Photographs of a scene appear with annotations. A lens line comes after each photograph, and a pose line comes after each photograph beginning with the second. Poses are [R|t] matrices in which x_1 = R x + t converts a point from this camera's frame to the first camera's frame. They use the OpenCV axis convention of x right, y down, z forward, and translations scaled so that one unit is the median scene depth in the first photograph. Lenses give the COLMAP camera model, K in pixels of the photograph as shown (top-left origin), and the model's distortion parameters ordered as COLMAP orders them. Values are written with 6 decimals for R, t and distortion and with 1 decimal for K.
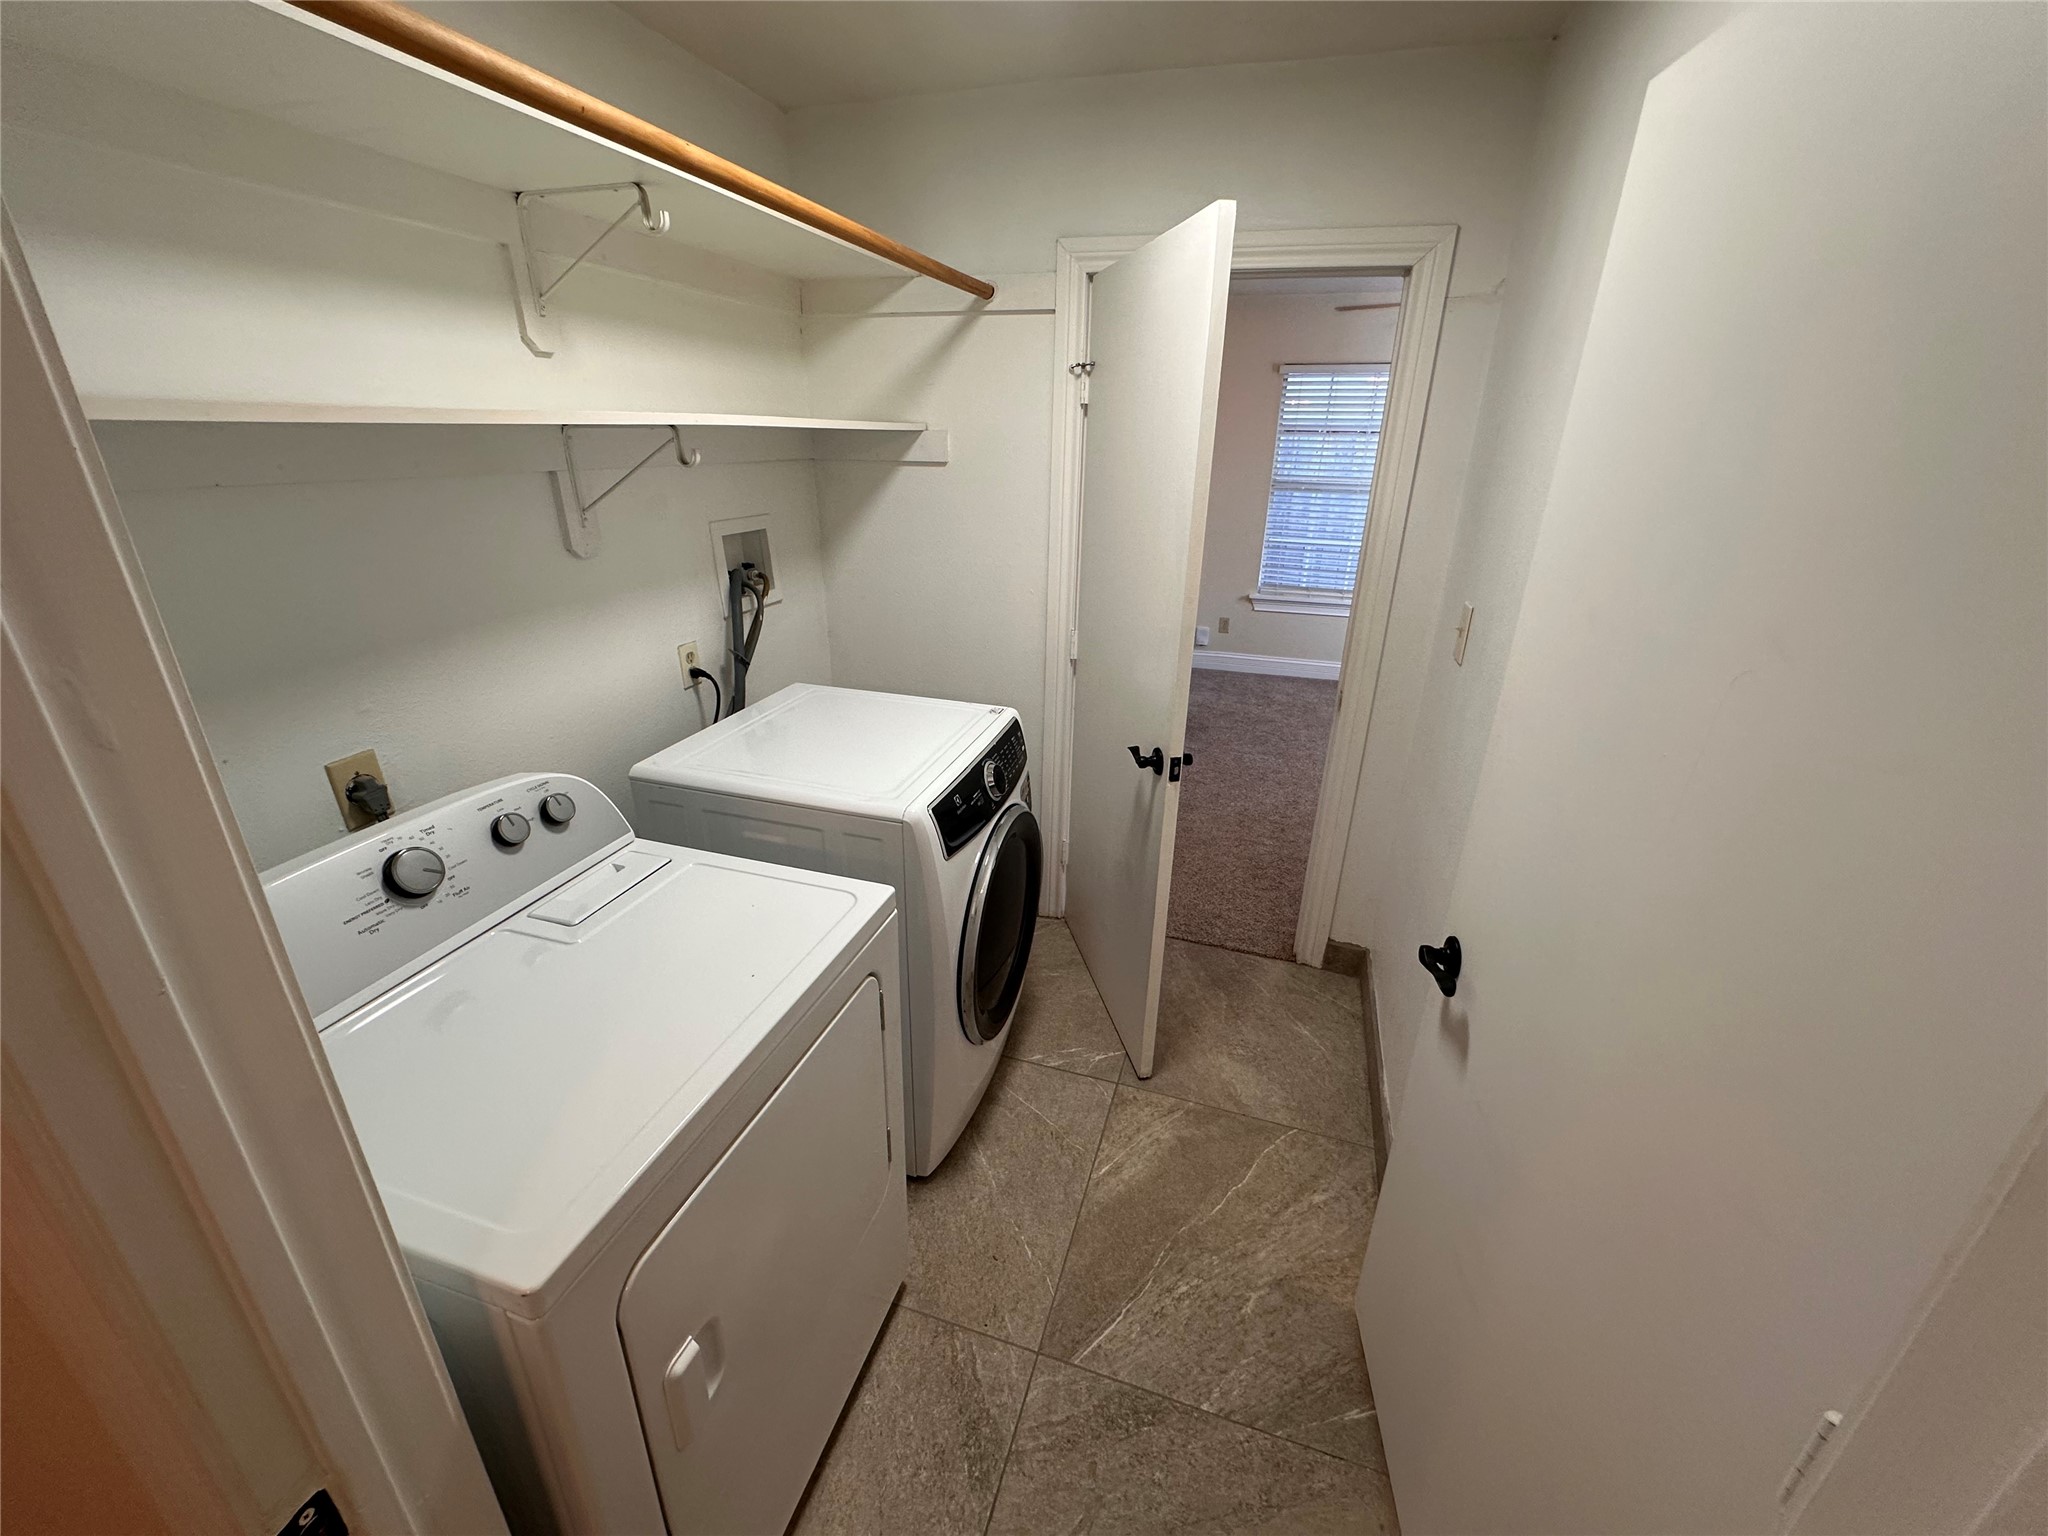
lens RADIAL K [[819.5, 0, 1022.5], [0, 819.5, 768.9], [0, 0, 1]] dist [-0.003244, 0.000983]
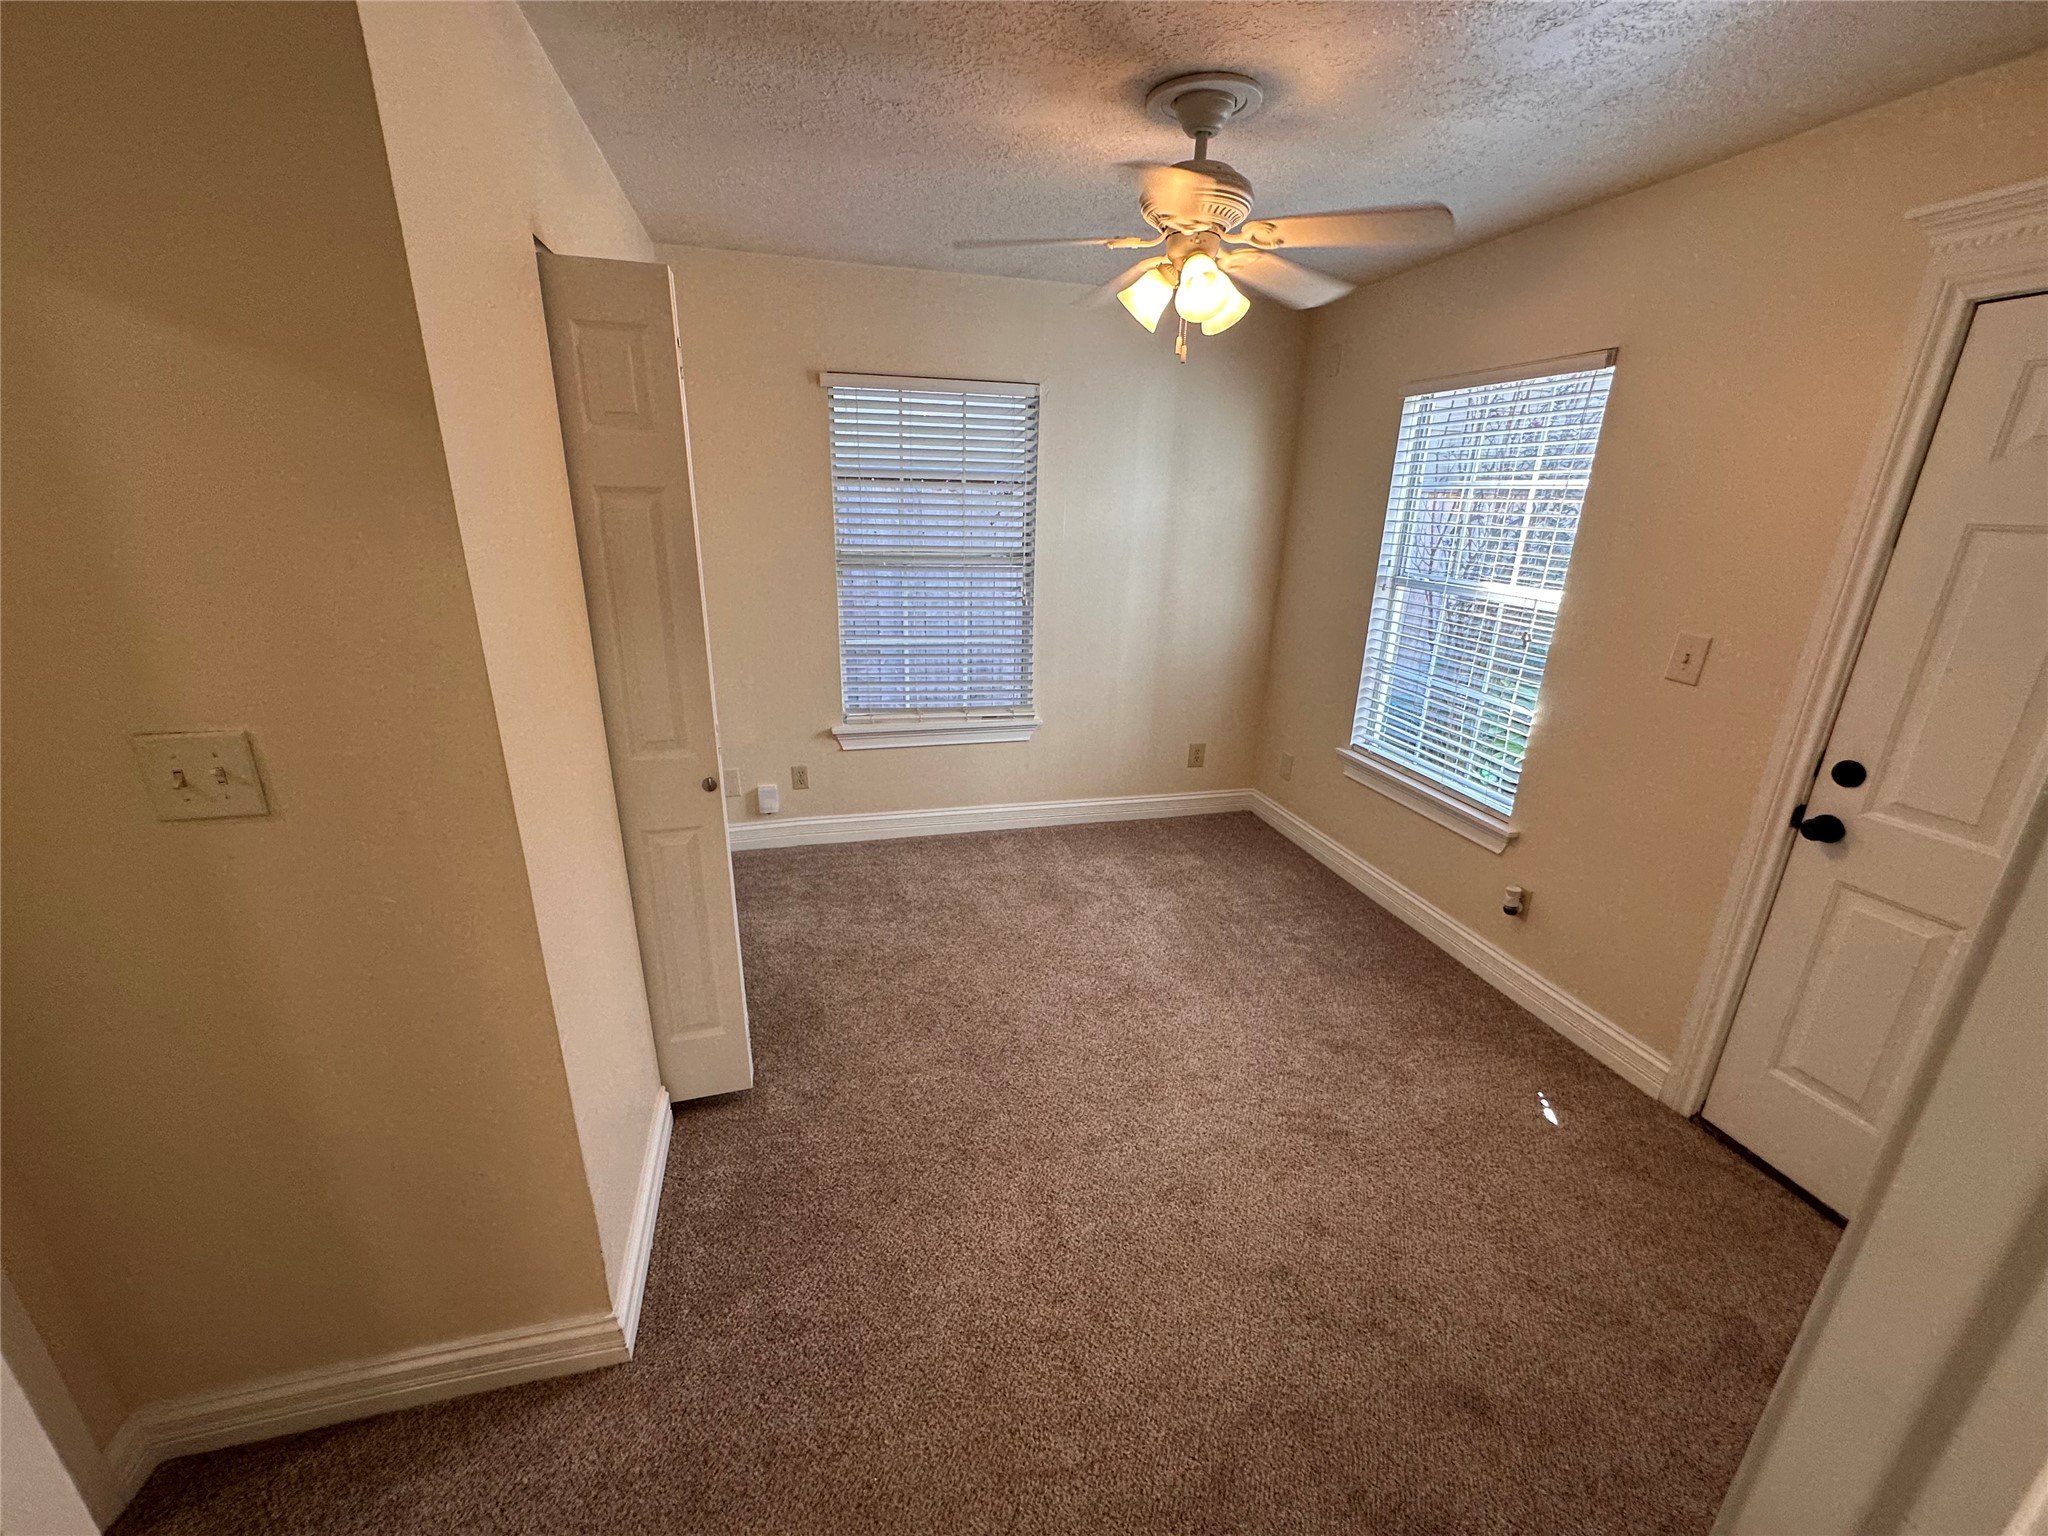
lens RADIAL K [[819.5, 0, 1022.5], [0, 819.5, 768.9], [0, 0, 1]] dist [-0.003244, 0.000983]
pose [[0.849359, -0.163526, 0.501845, 0.120823], [0.187570, 0.982248, 0.002607, -0.242566], [-0.493362, 0.091917, 0.864954, 0.586885]]
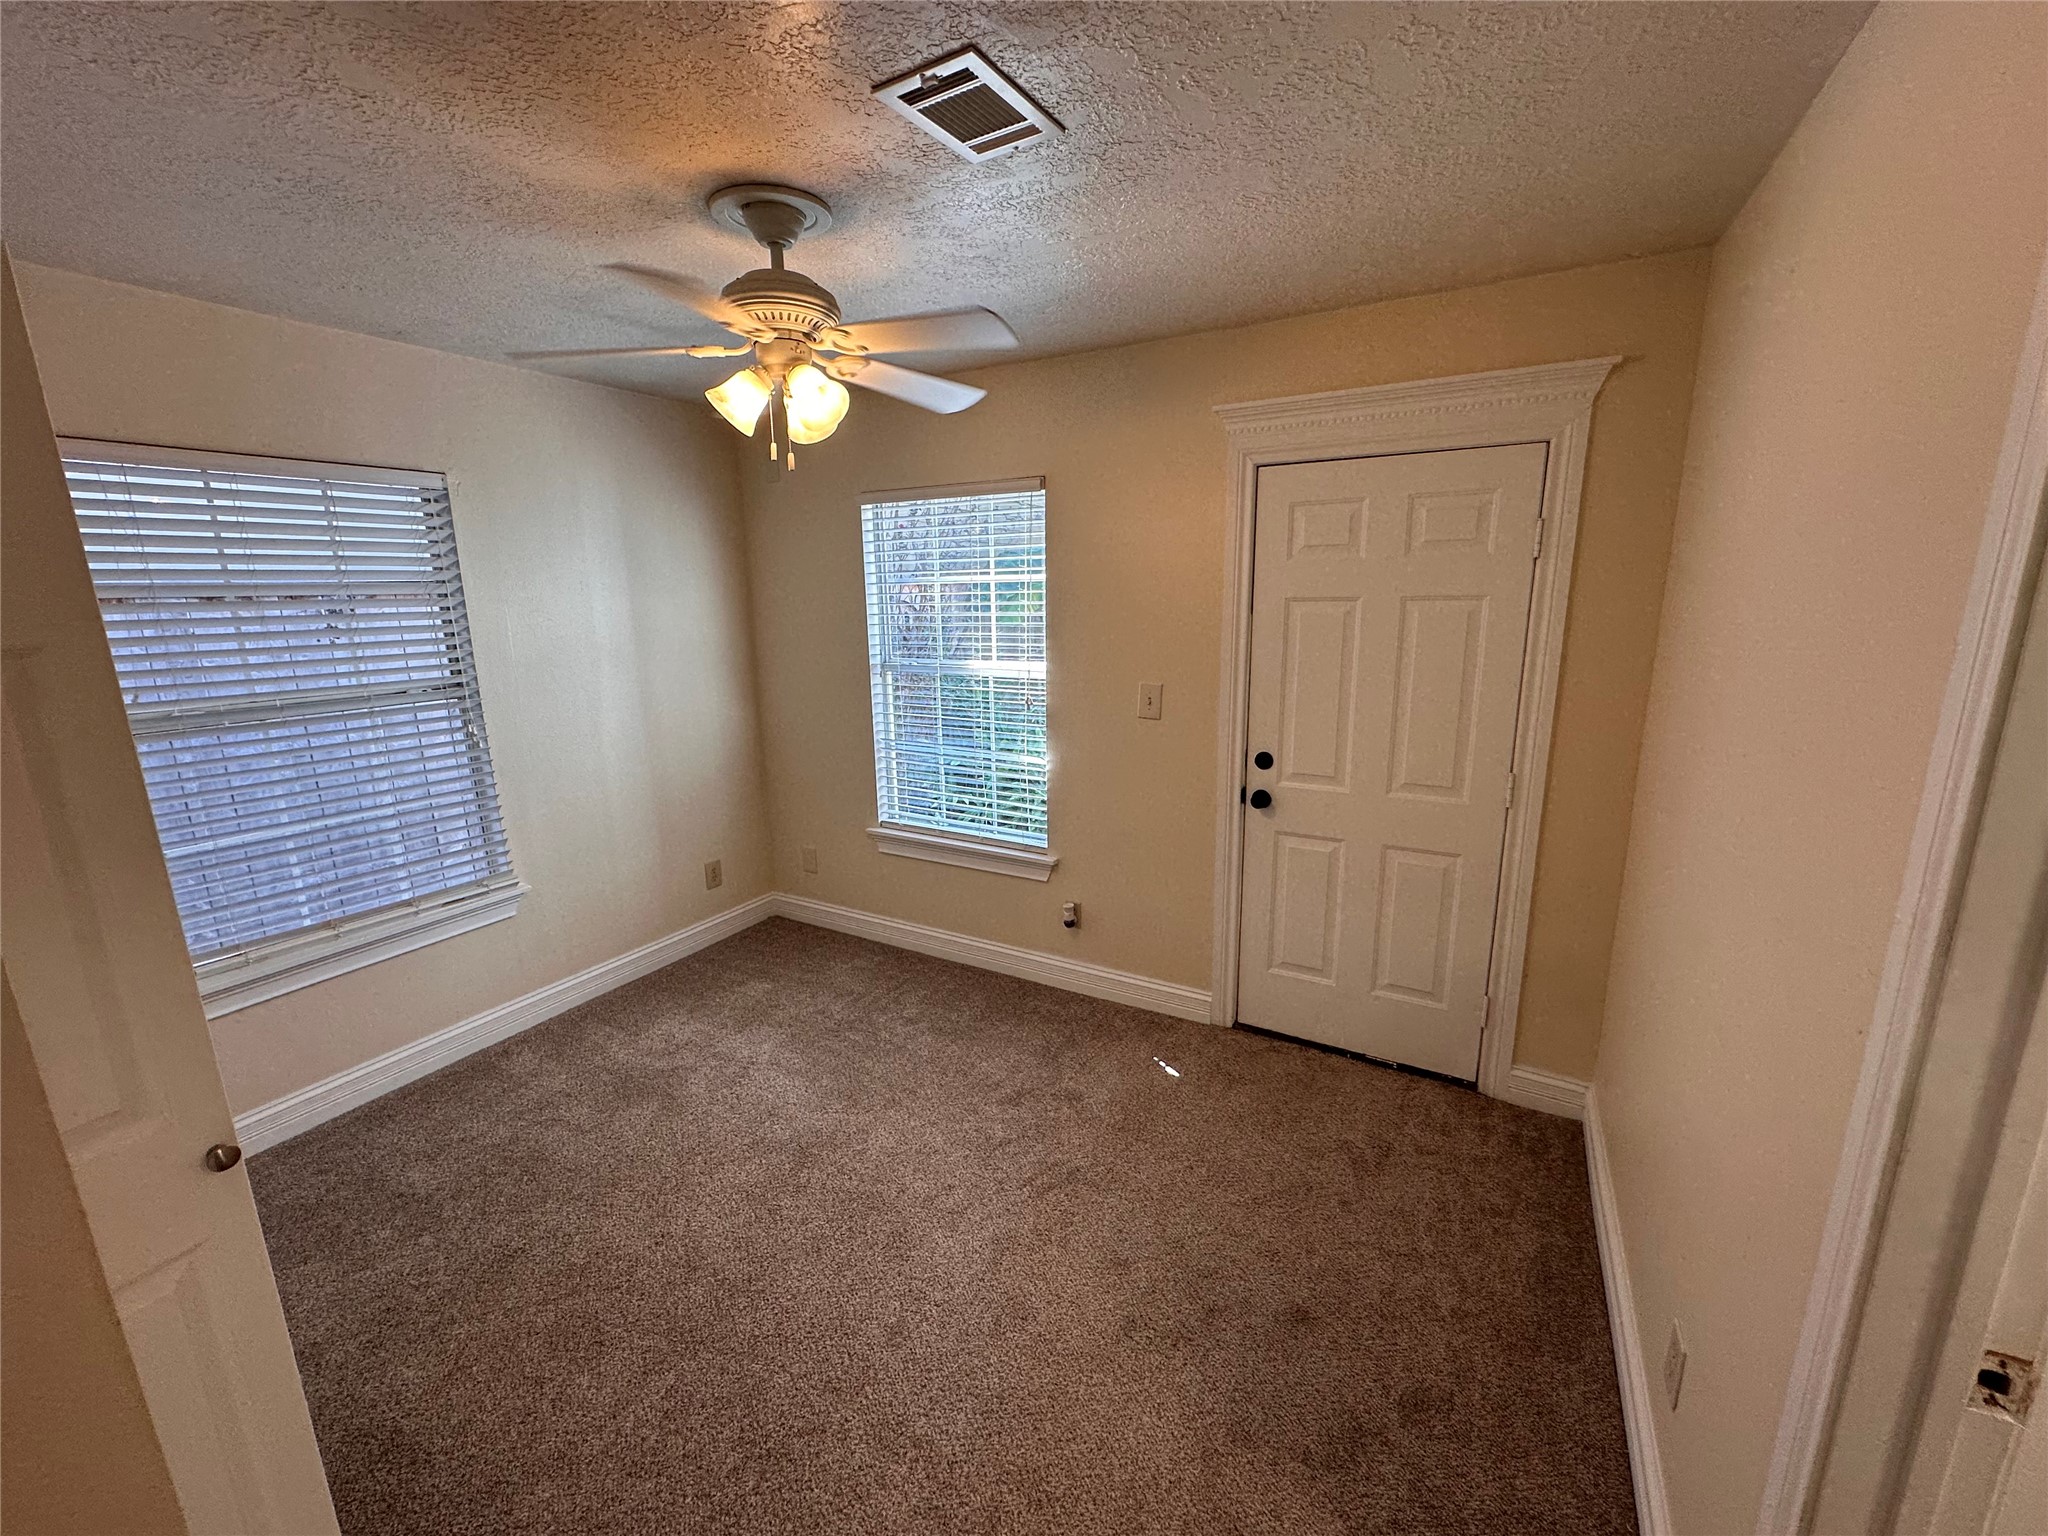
lens RADIAL K [[819.5, 0, 1022.5], [0, 819.5, 768.9], [0, 0, 1]] dist [-0.003244, 0.000983]
pose [[0.220962, -0.231129, 0.947499, 0.033264], [0.384792, 0.913361, 0.133066, -0.323361], [-0.896165, 0.335187, 0.290754, 0.754712]]
